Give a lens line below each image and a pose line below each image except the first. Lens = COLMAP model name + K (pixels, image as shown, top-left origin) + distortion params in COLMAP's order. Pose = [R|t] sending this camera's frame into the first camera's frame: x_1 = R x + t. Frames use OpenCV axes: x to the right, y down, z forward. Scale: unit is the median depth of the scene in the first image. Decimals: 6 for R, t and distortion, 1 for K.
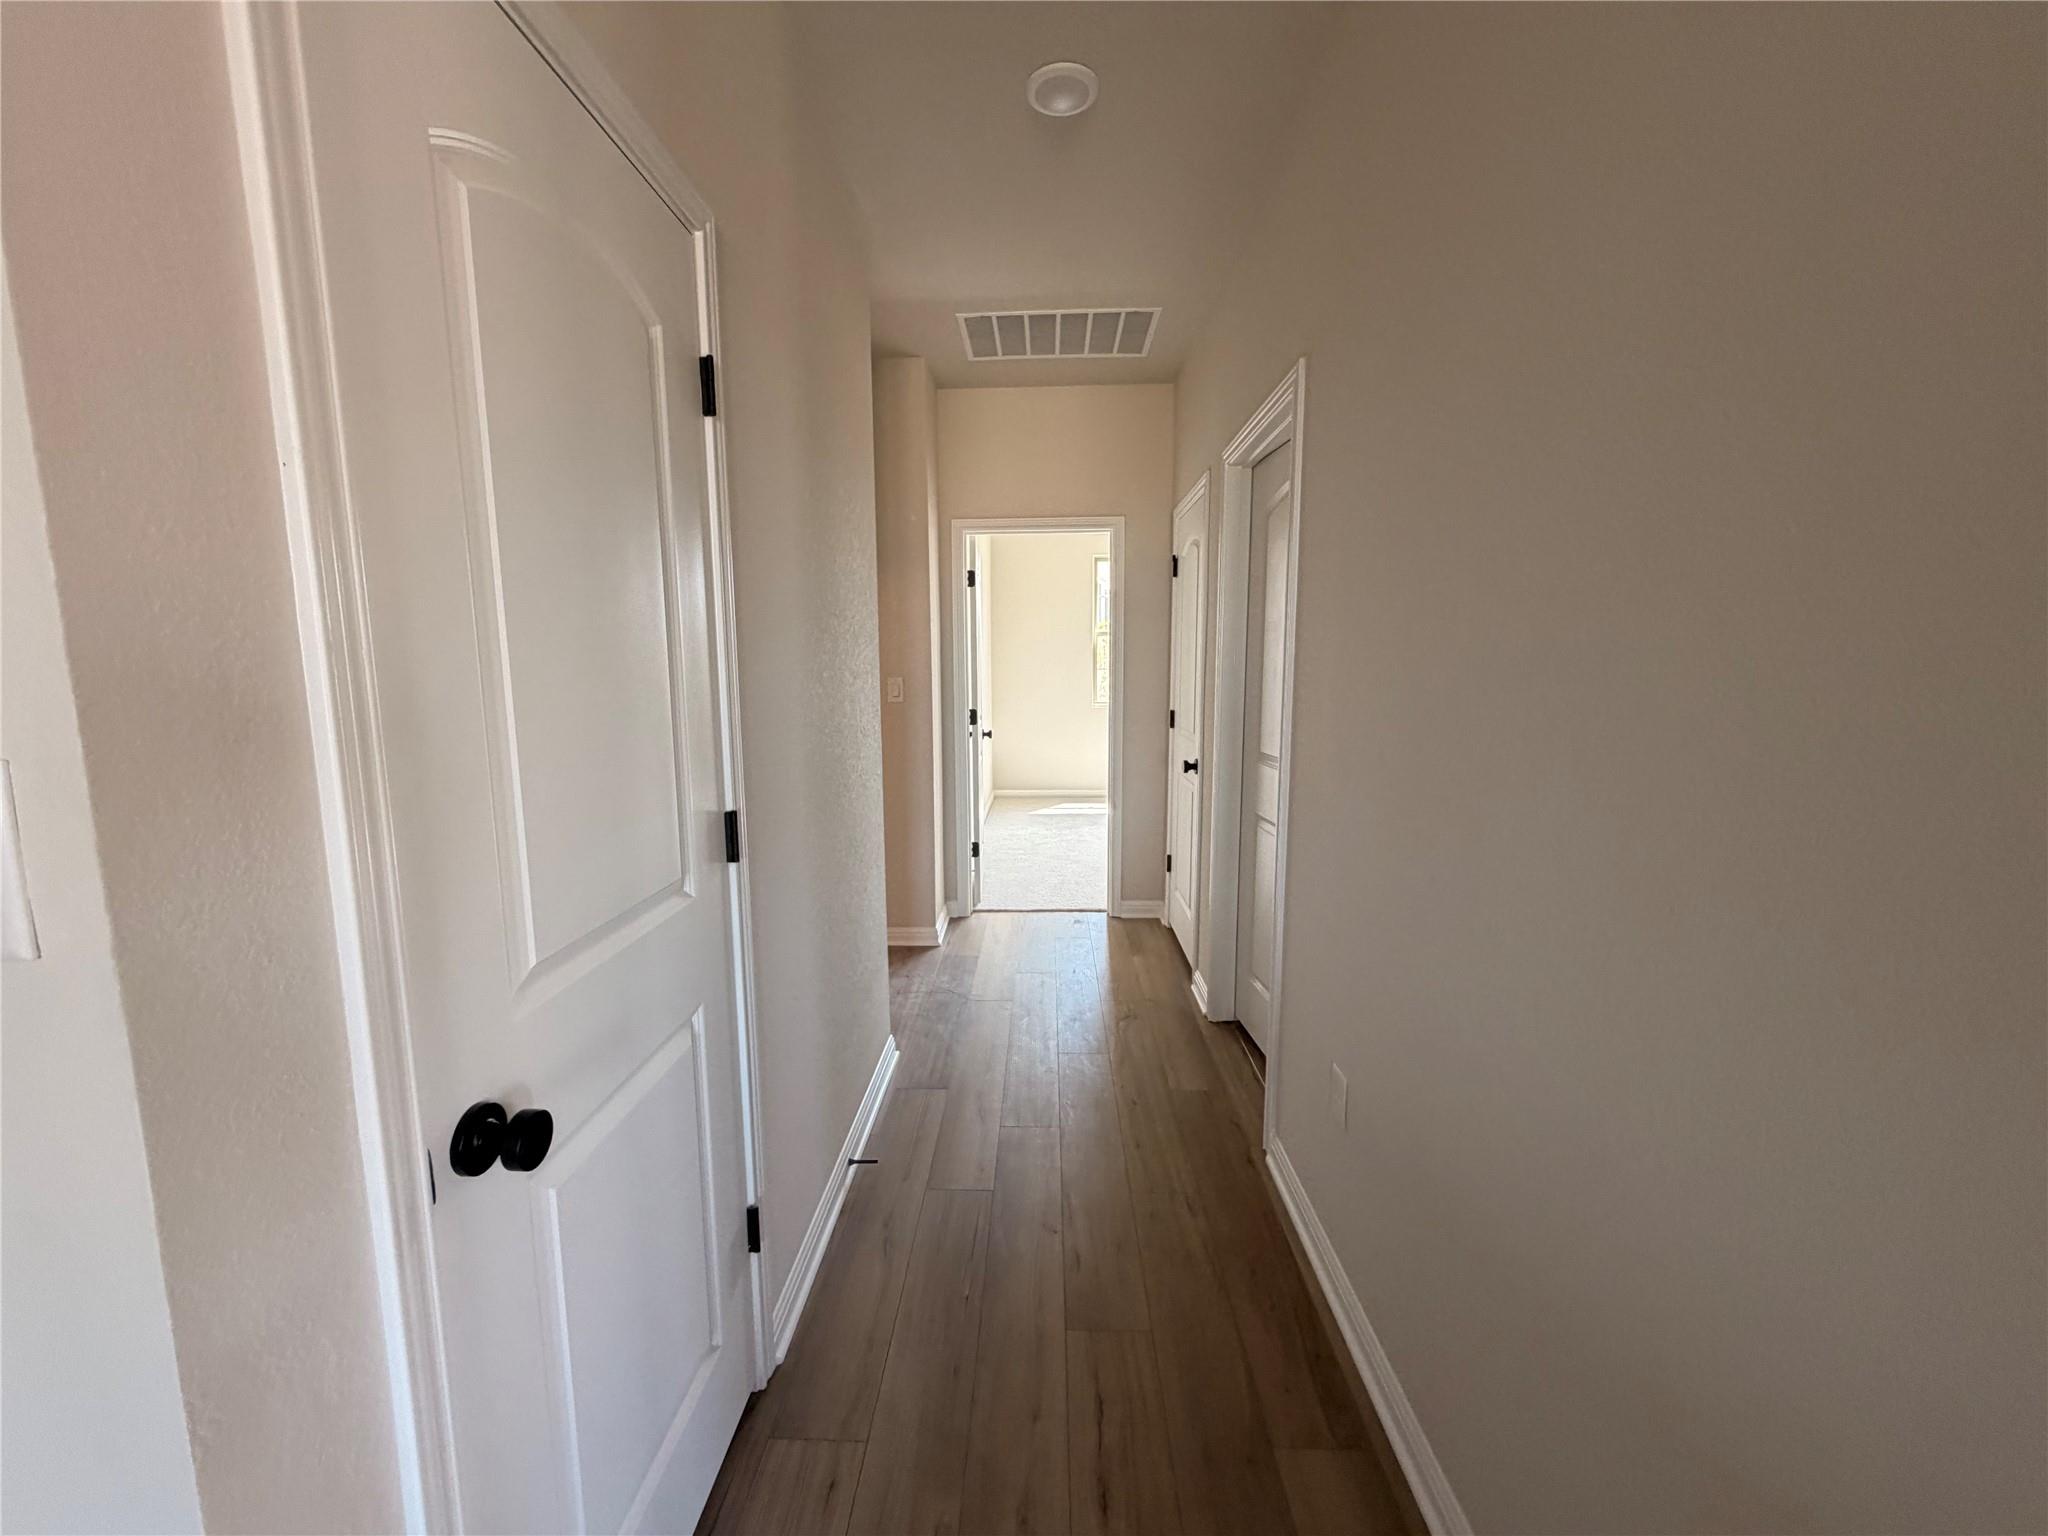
lens RADIAL K [[820.1, 0, 1015.9], [0, 820.1, 768.0], [0, 0, 1]] dist [-0.000426, 0.000538]
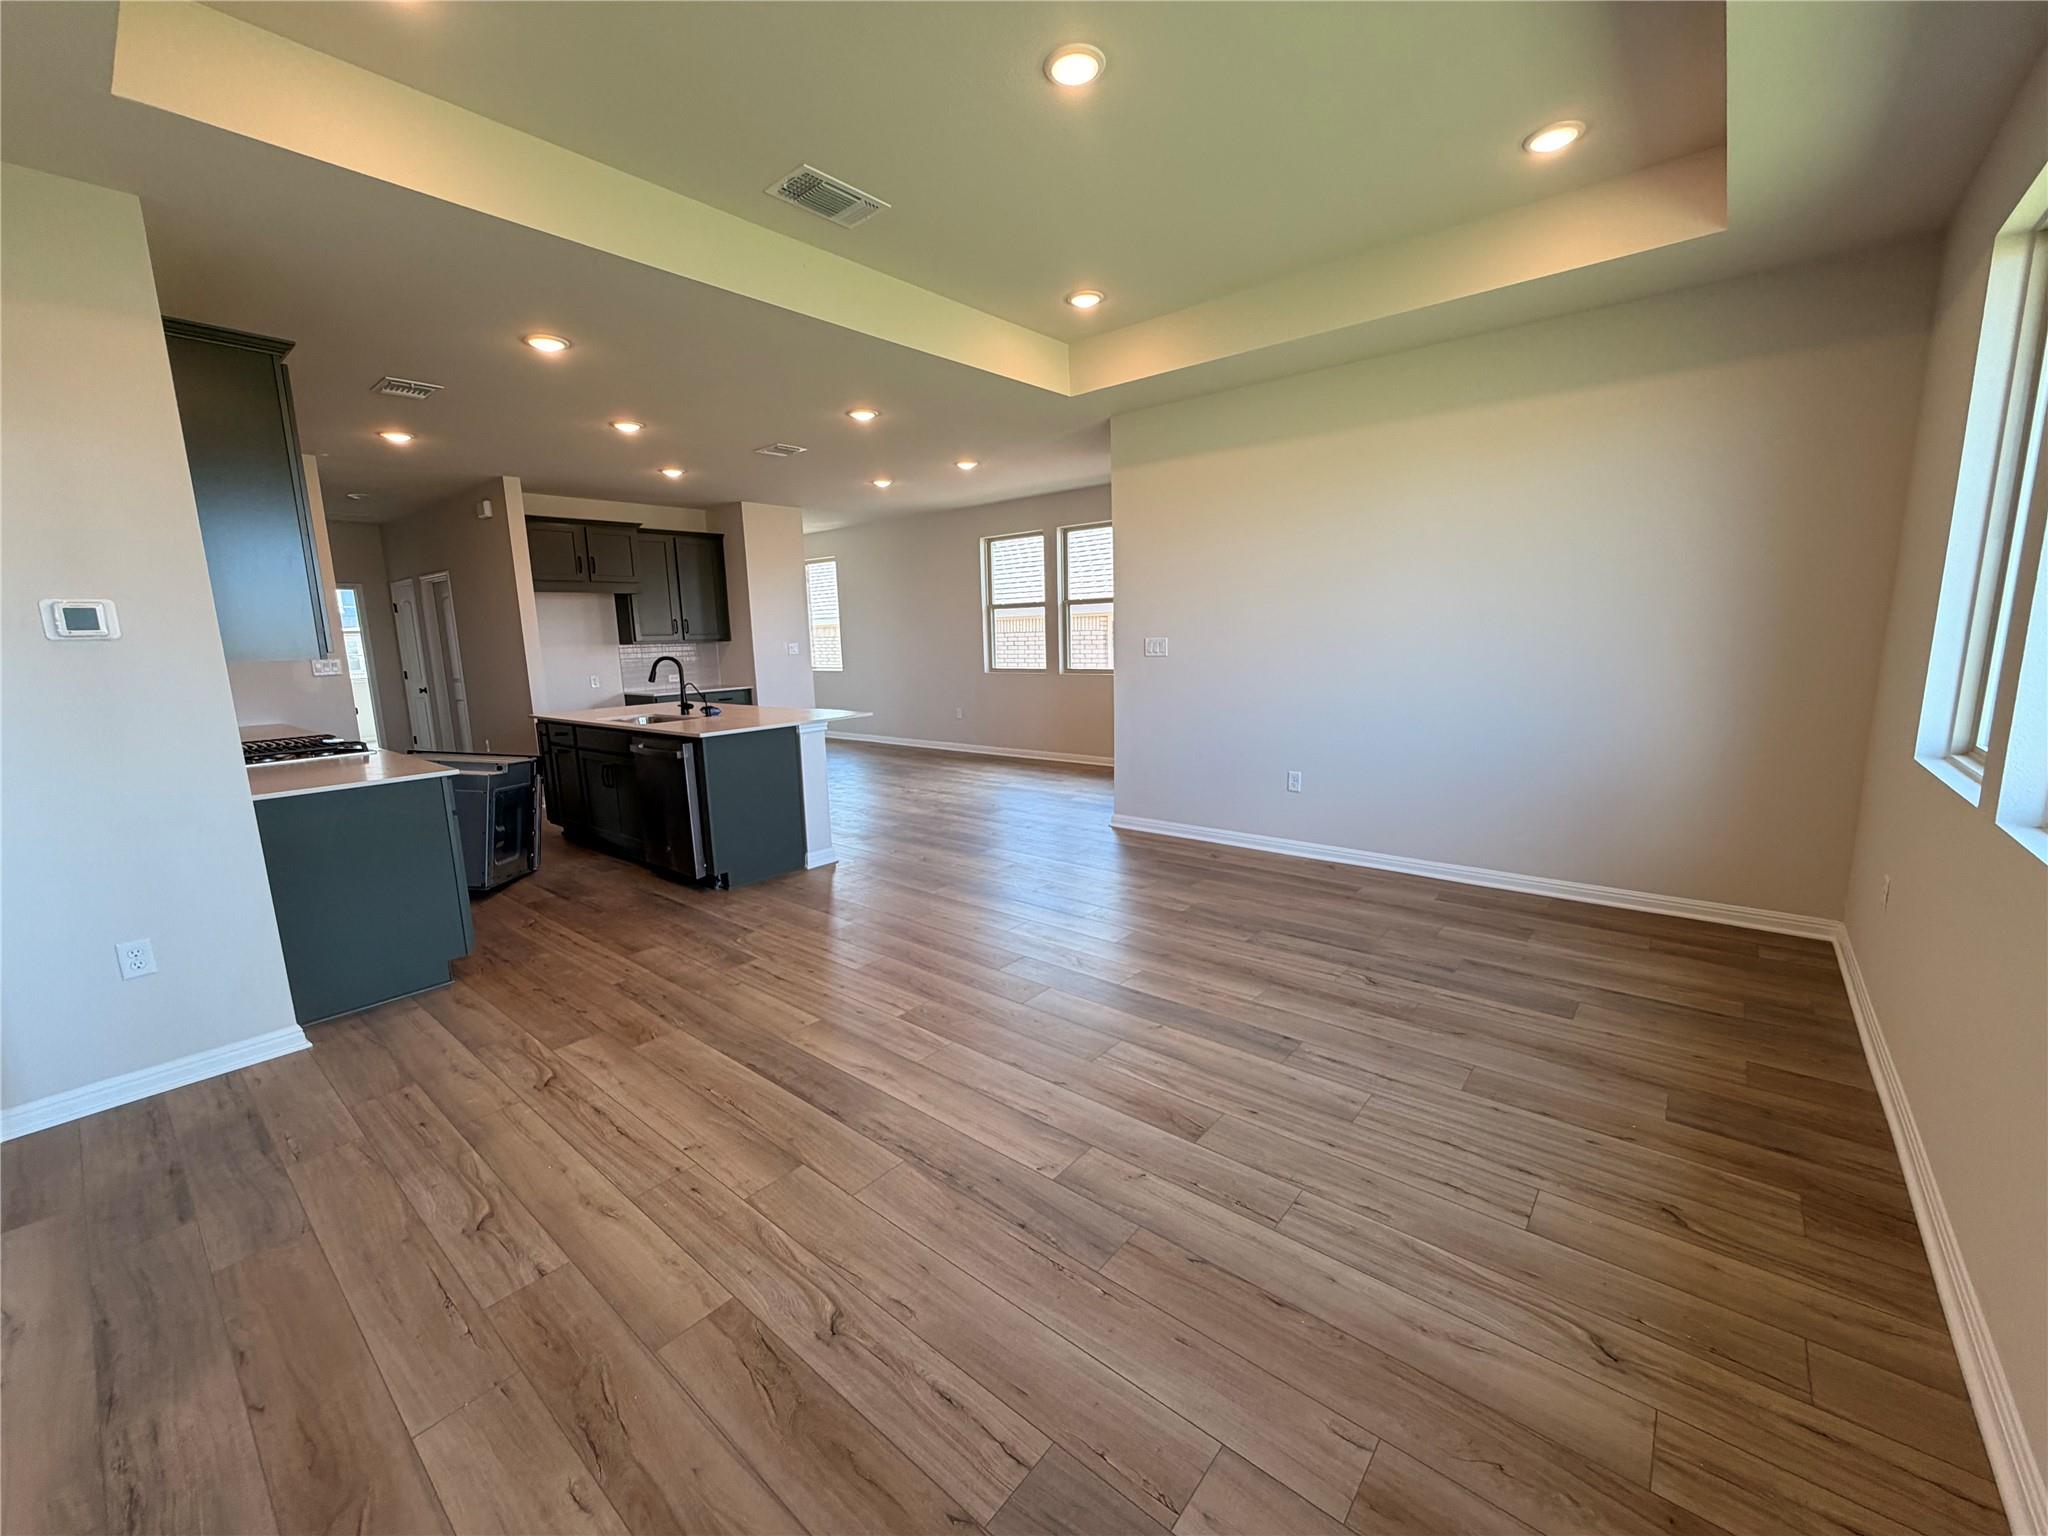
lens RADIAL K [[820.1, 0, 1015.9], [0, 820.1, 768.0], [0, 0, 1]] dist [-0.000426, 0.000538]
pose [[0.627661, -0.146820, 0.764517, -0.795659], [0.130884, 0.987977, 0.082279, 0.342566], [-0.767406, 0.048420, 0.639331, -2.626236]]
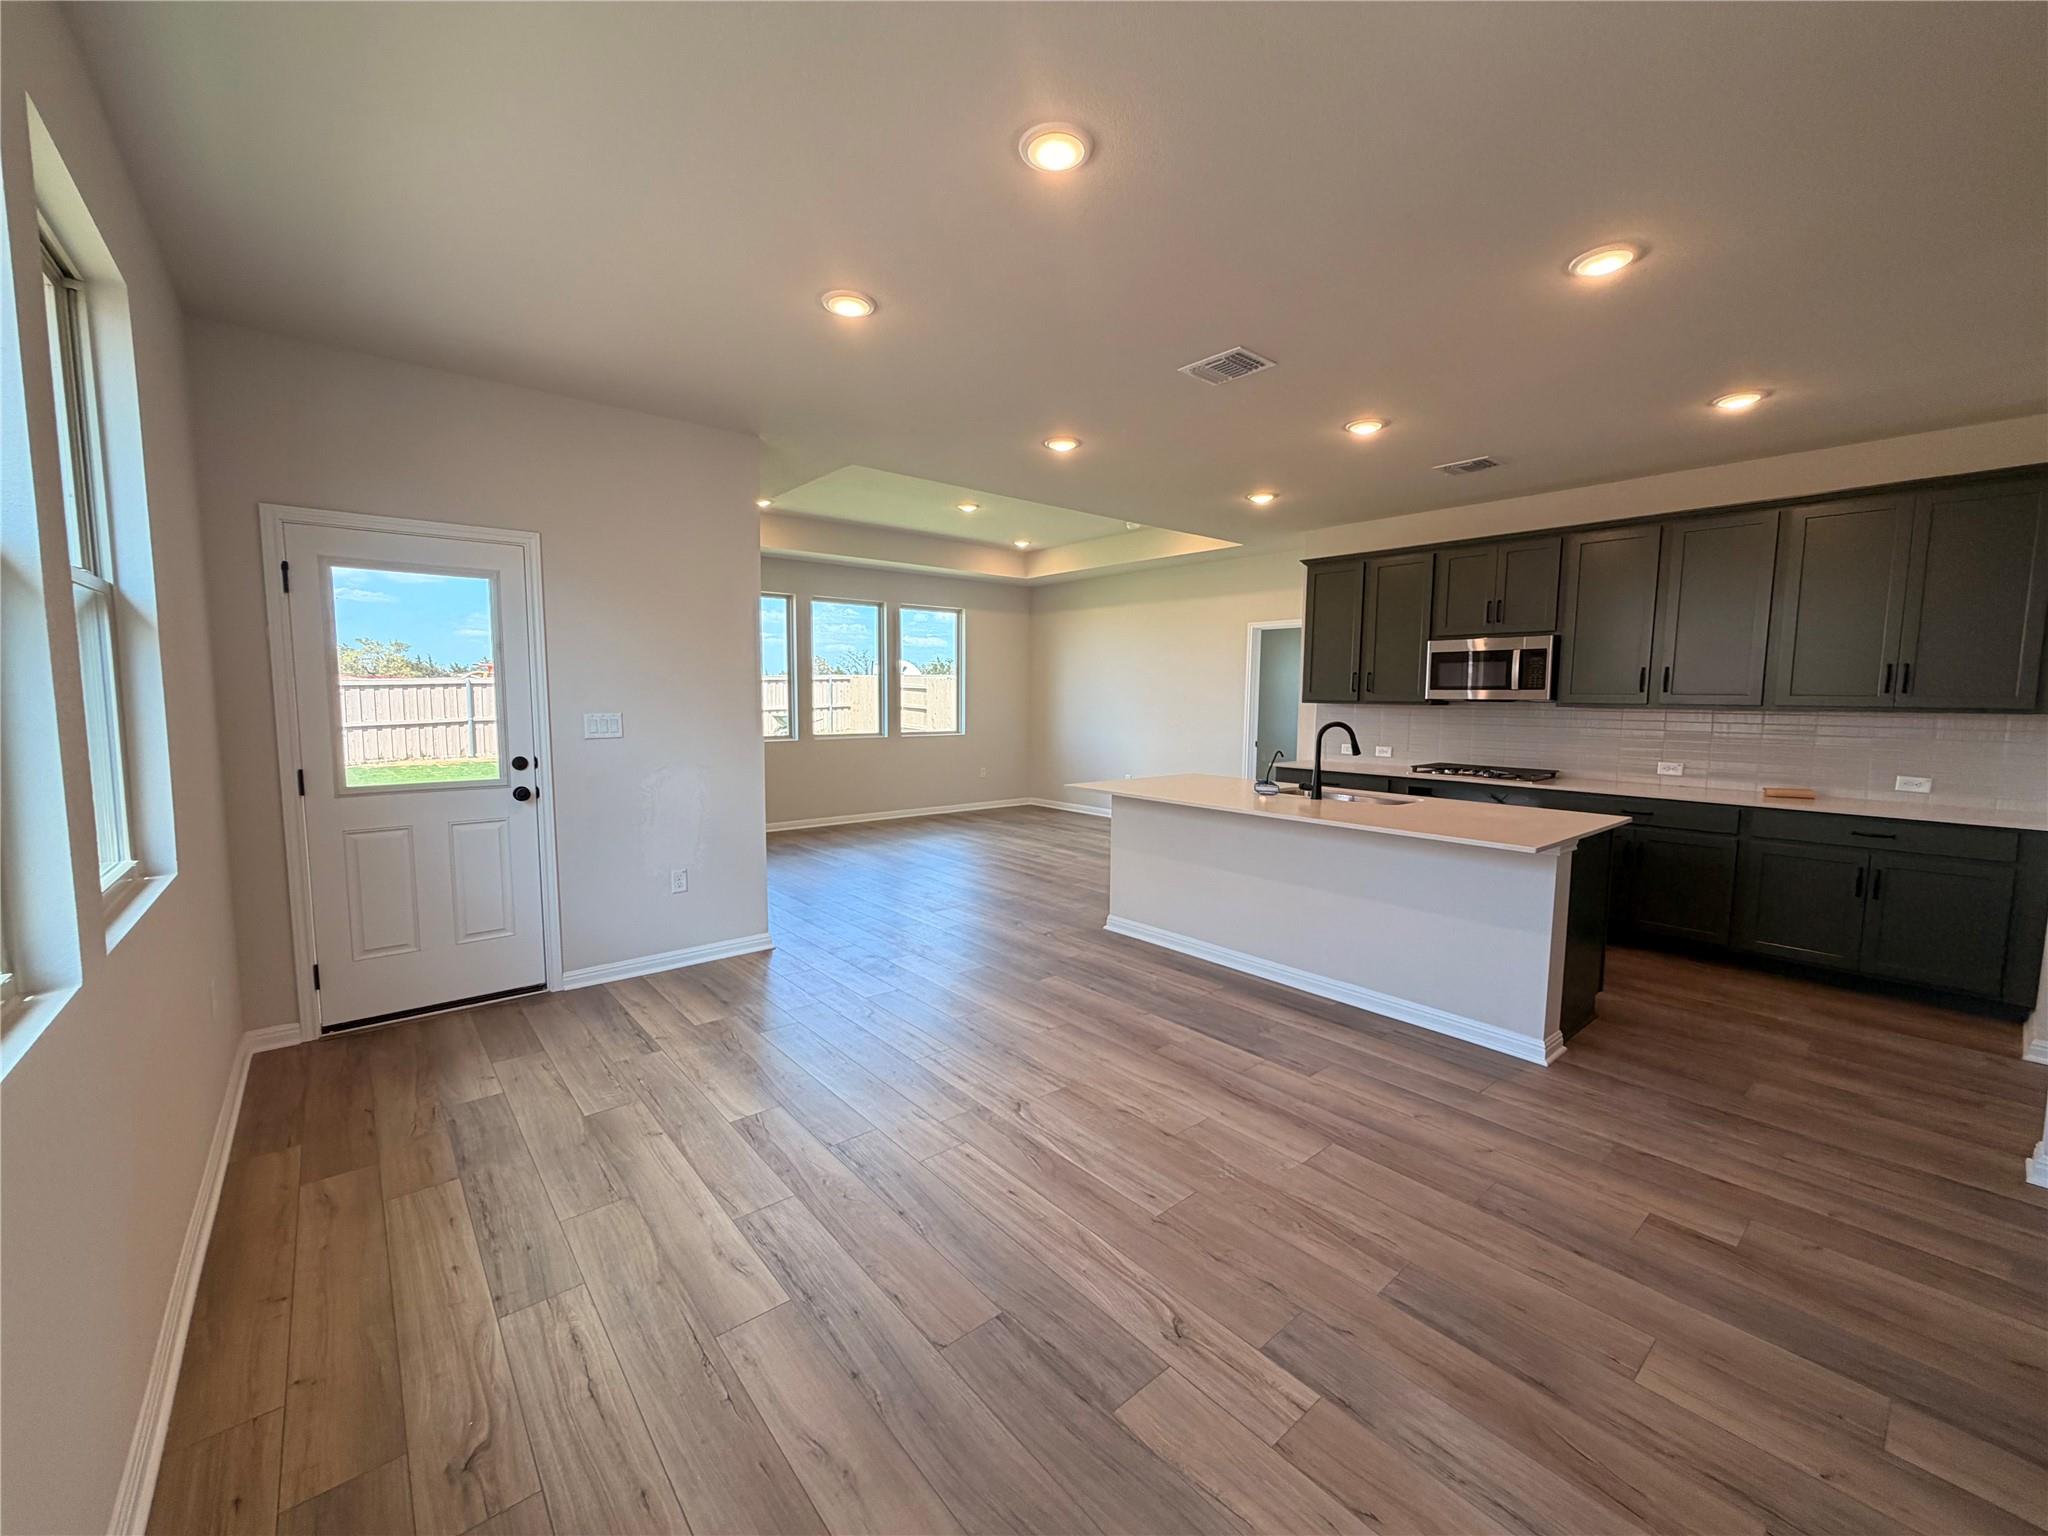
lens RADIAL K [[820.1, 0, 1015.9], [0, 820.1, 768.0], [0, 0, 1]] dist [-0.000426, 0.000538]
pose [[-0.752444, 0.054977, -0.656358, 1.696637], [-0.094430, 0.977212, 0.190105, -0.025539], [0.651852, 0.205023, -0.730106, 0.048458]]
